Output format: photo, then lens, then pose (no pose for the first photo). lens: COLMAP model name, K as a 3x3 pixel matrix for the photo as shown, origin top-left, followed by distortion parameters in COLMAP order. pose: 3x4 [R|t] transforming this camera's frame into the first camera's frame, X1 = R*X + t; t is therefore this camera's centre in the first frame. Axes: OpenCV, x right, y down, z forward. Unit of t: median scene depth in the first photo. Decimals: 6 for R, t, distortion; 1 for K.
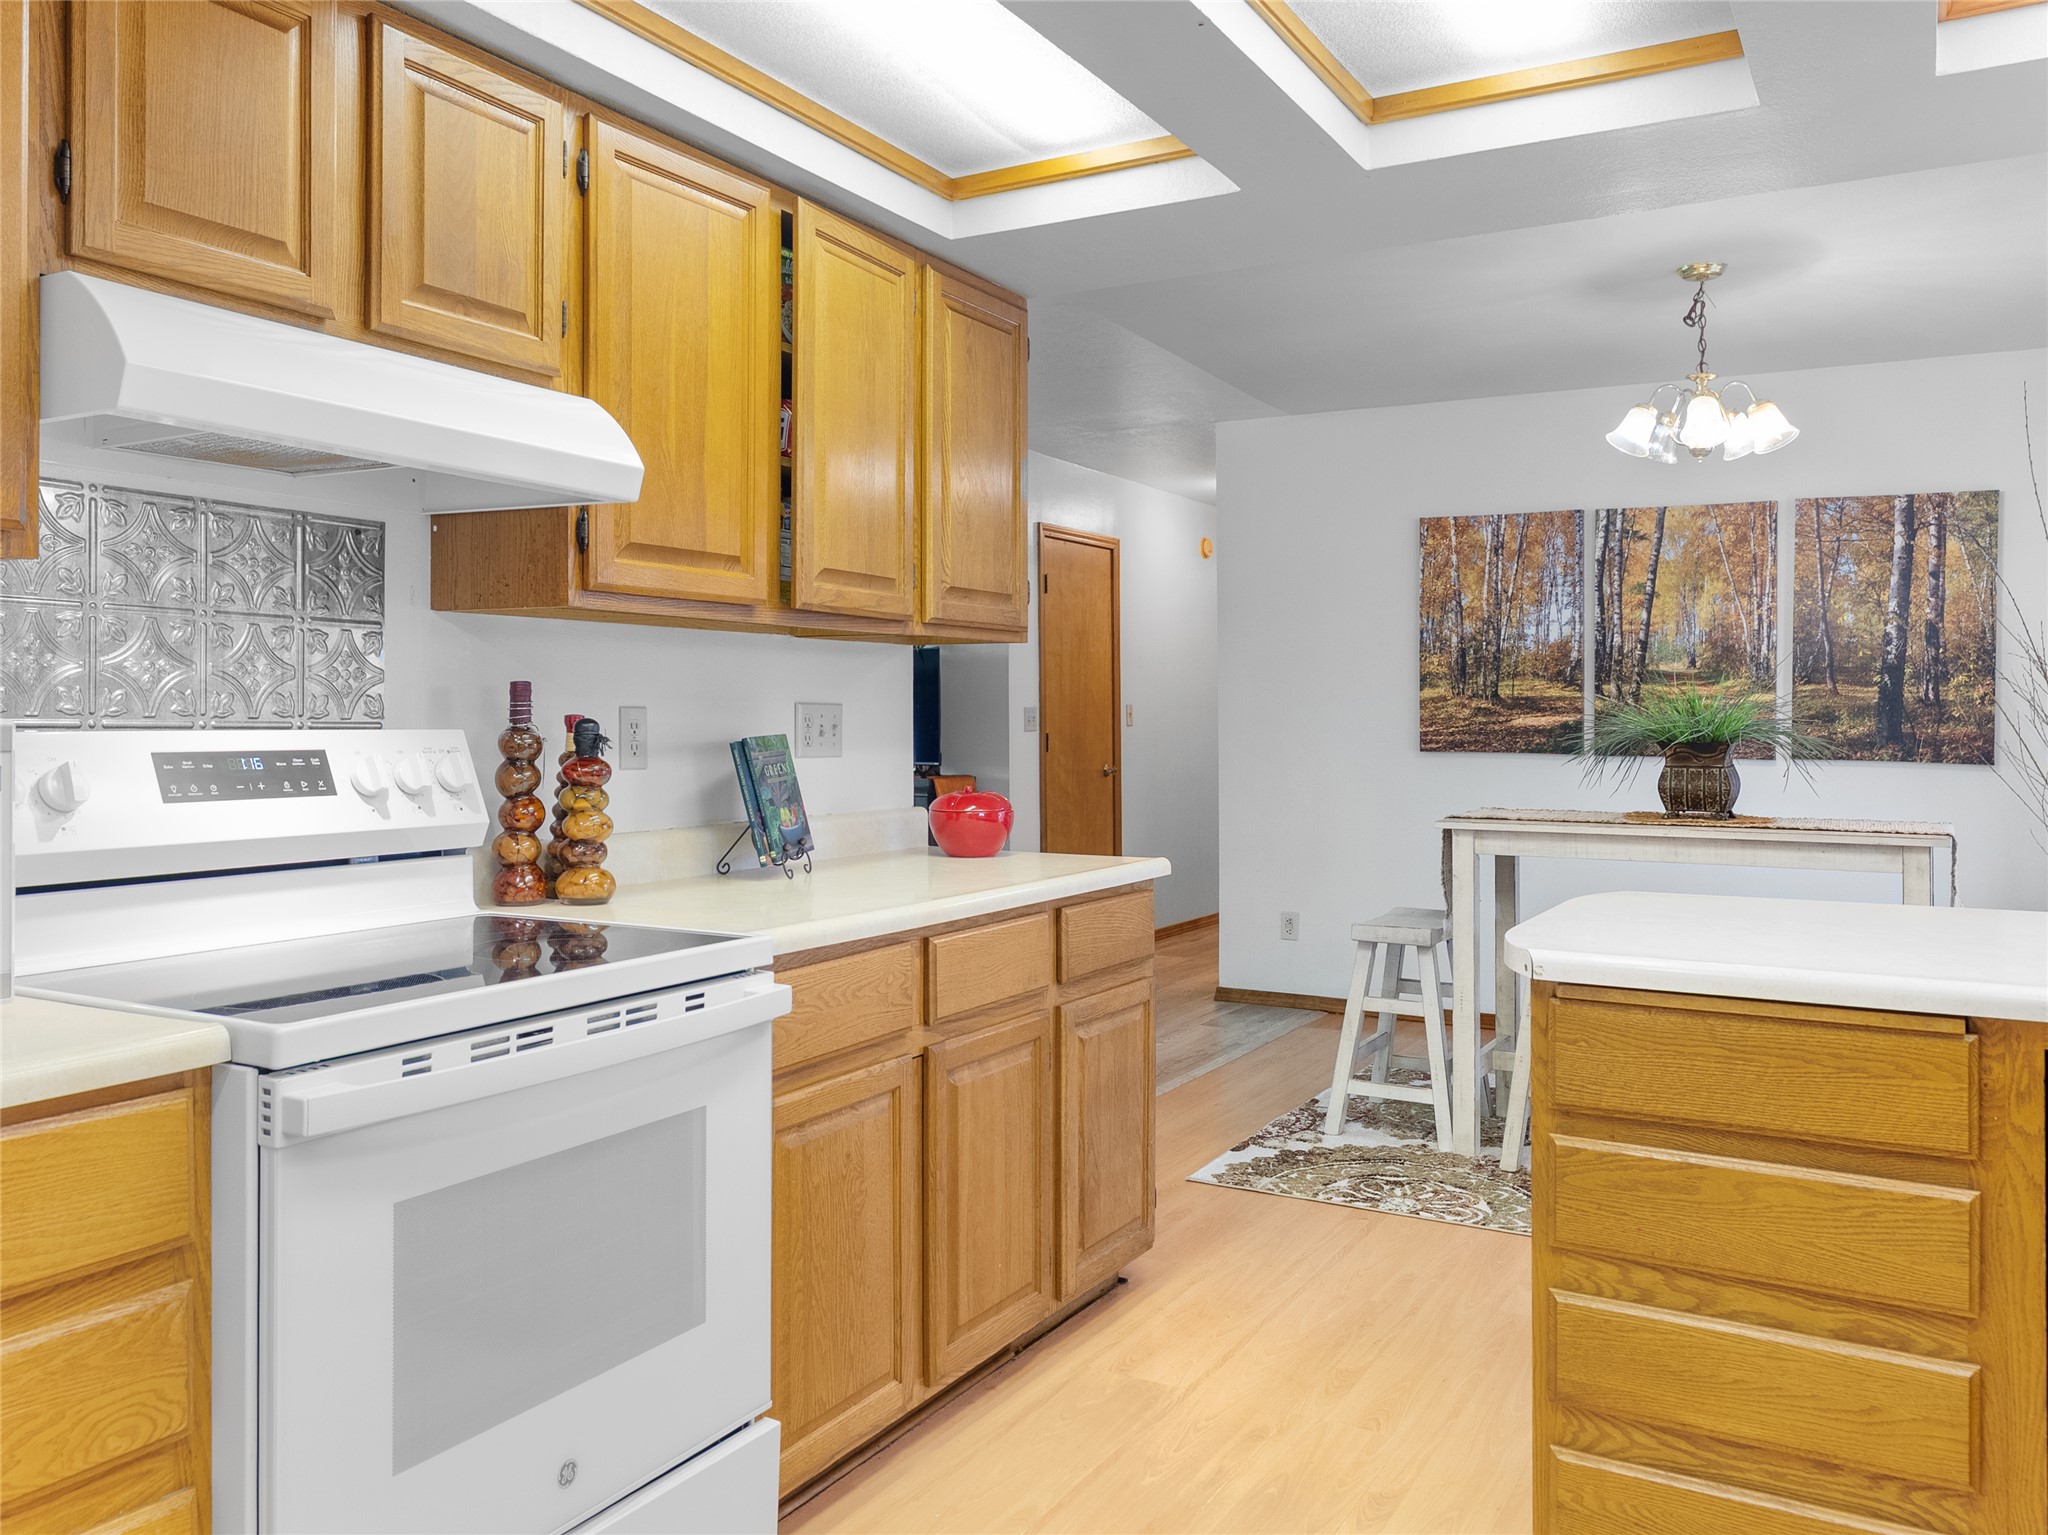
lens RADIAL K [[1631.8, 0, 1051.7], [0, 1631.8, 693.0], [0, 0, 1]] dist [0.006819, 0.005927]
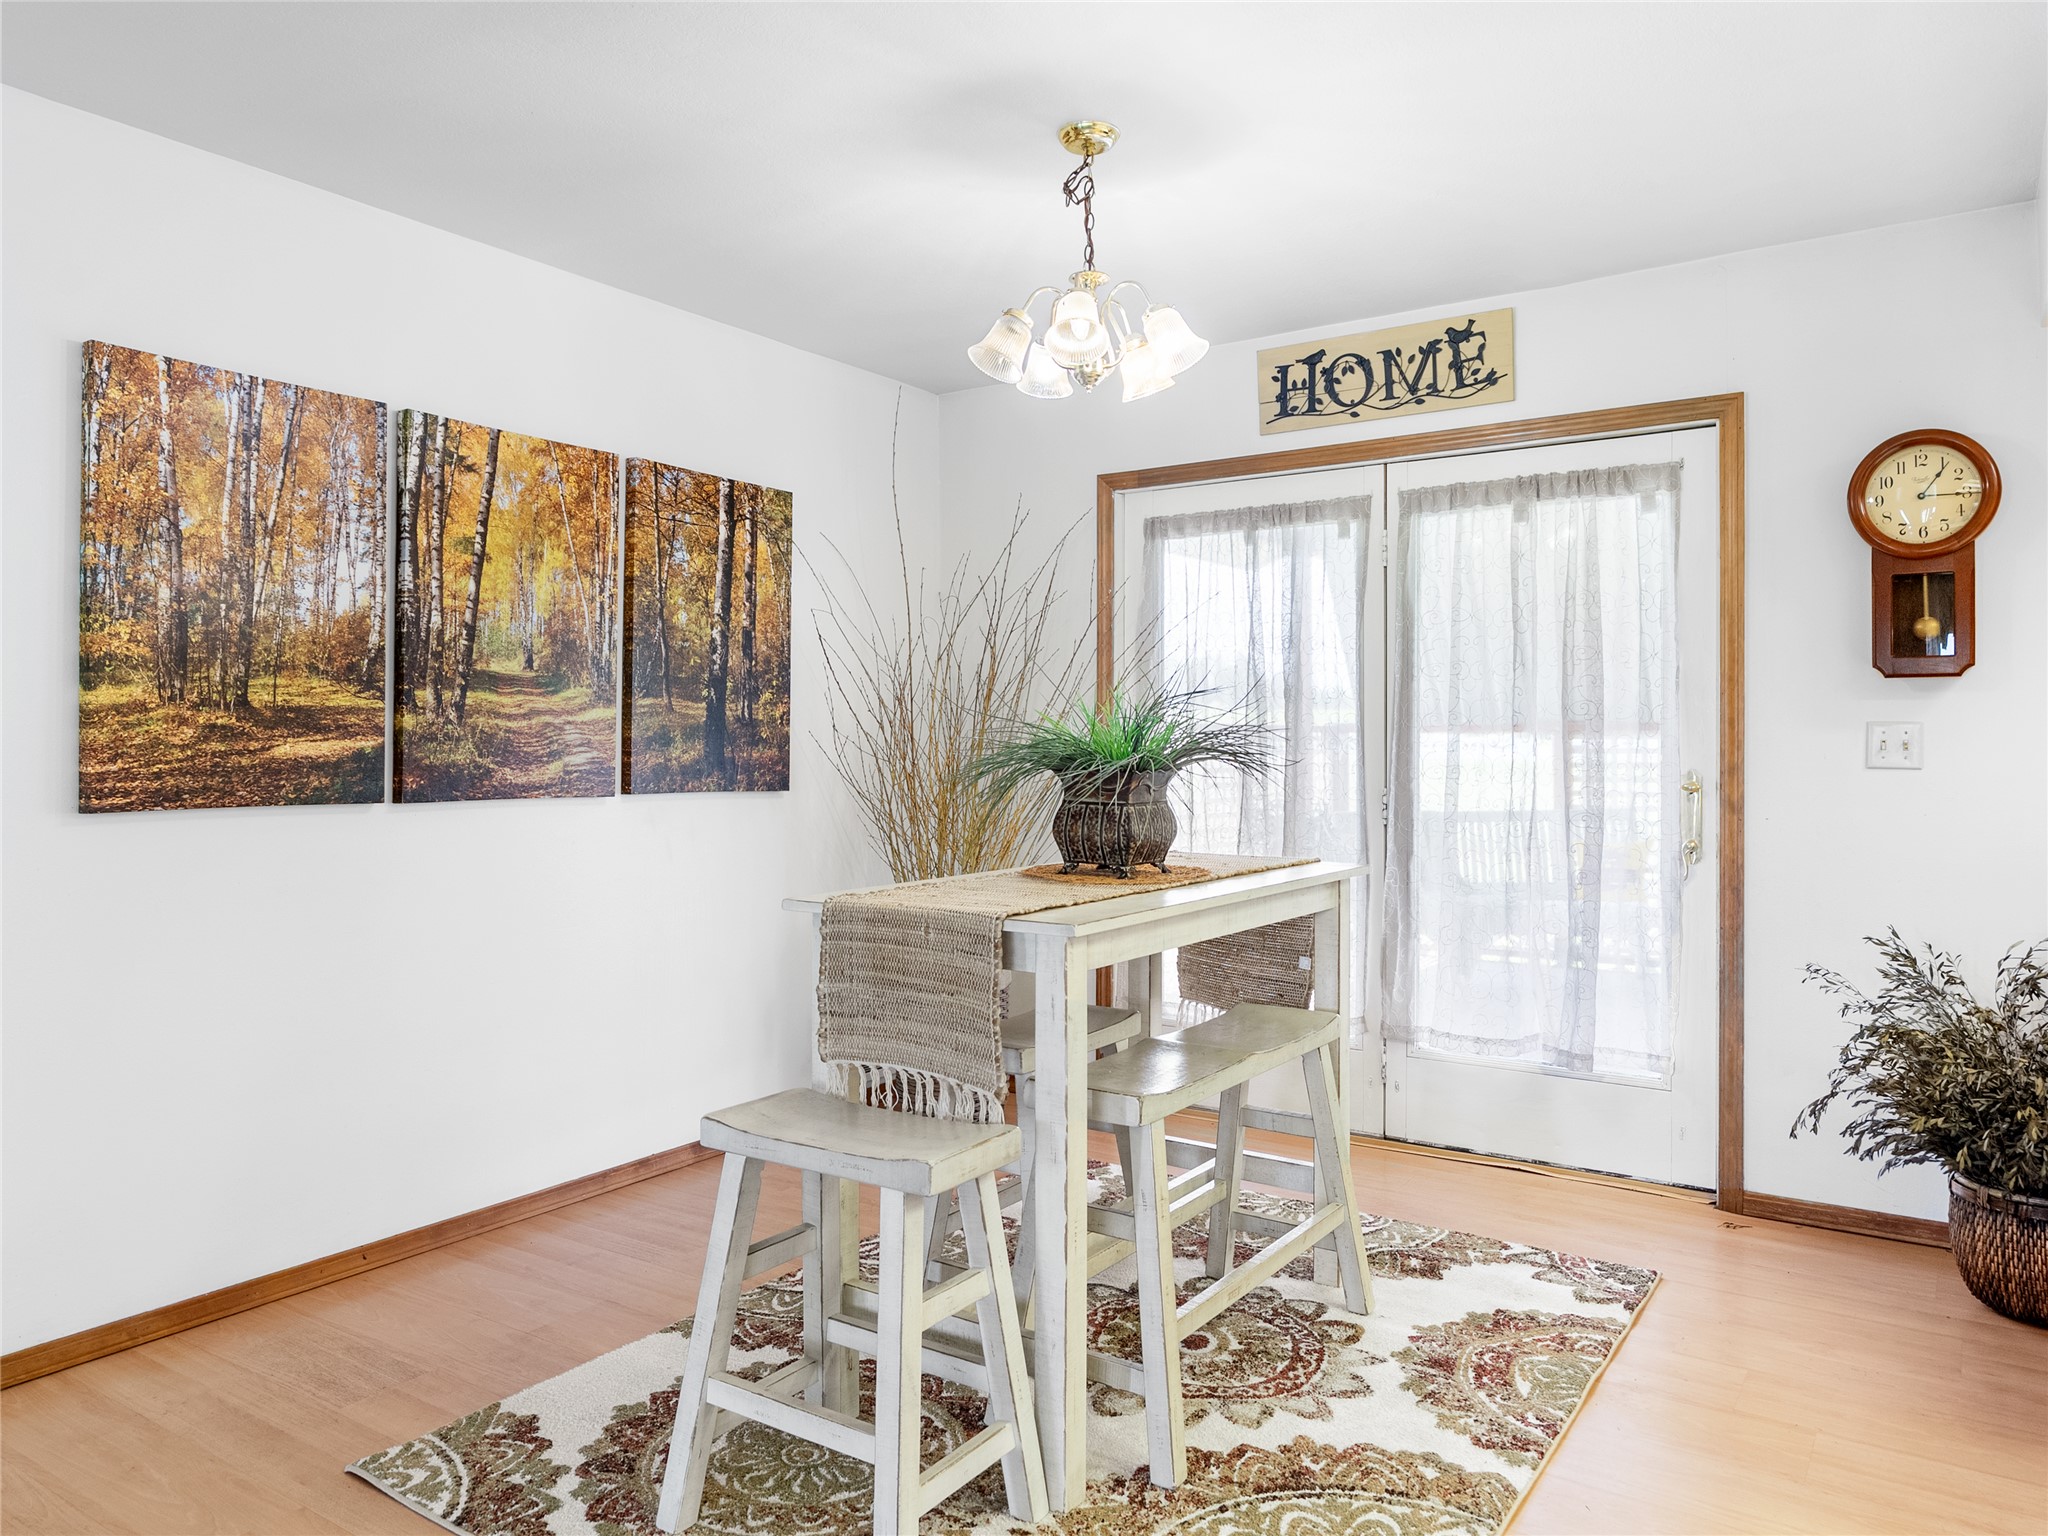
lens RADIAL K [[1389.5, 0, 1027.9], [0, 1389.5, 727.2], [0, 0, 1]] dist [-0.008191, 0.004422]
pose [[0.108830, 0.004177, 0.994052, -0.172374], [-0.011051, 0.999934, -0.002992, 0.008613], [-0.993999, -0.010660, 0.108869, 0.725602]]
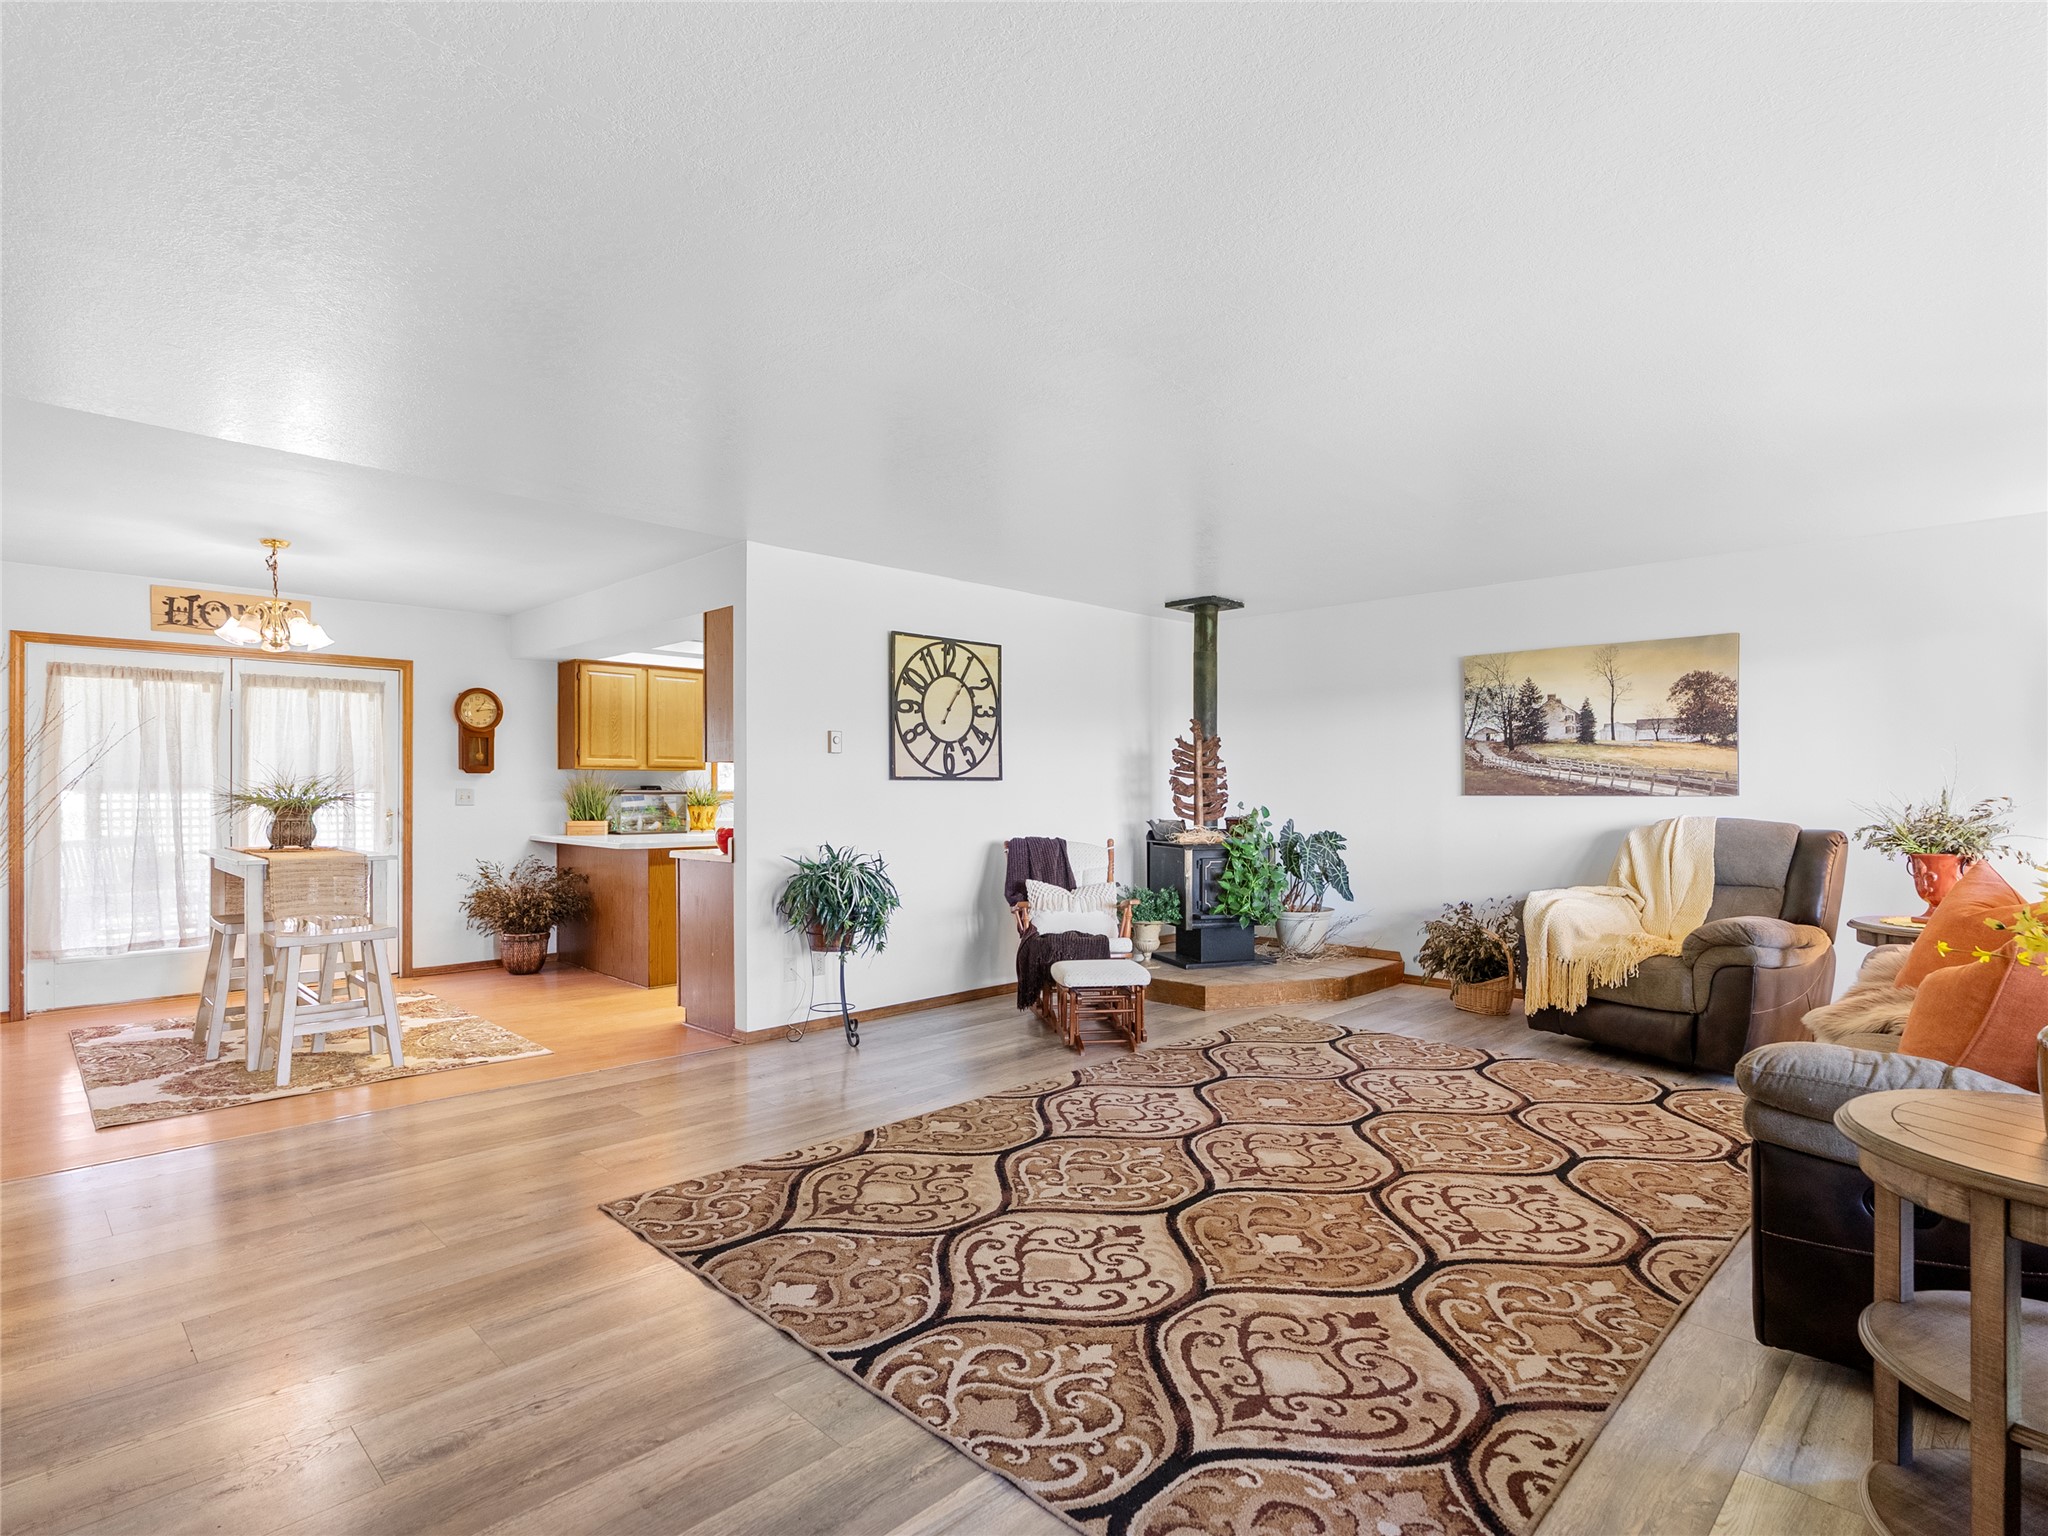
lens RADIAL K [[1056.4, 0, 1018.9], [0, 1056.4, 798.4], [0, 0, 1]] dist [-0.010543, 0.002846]
pose [[-0.956997, -0.003685, 0.290075, -0.524600], [-0.005737, 0.999964, -0.006226, 0.015930], [-0.290042, -0.007622, -0.956984, 1.394469]]
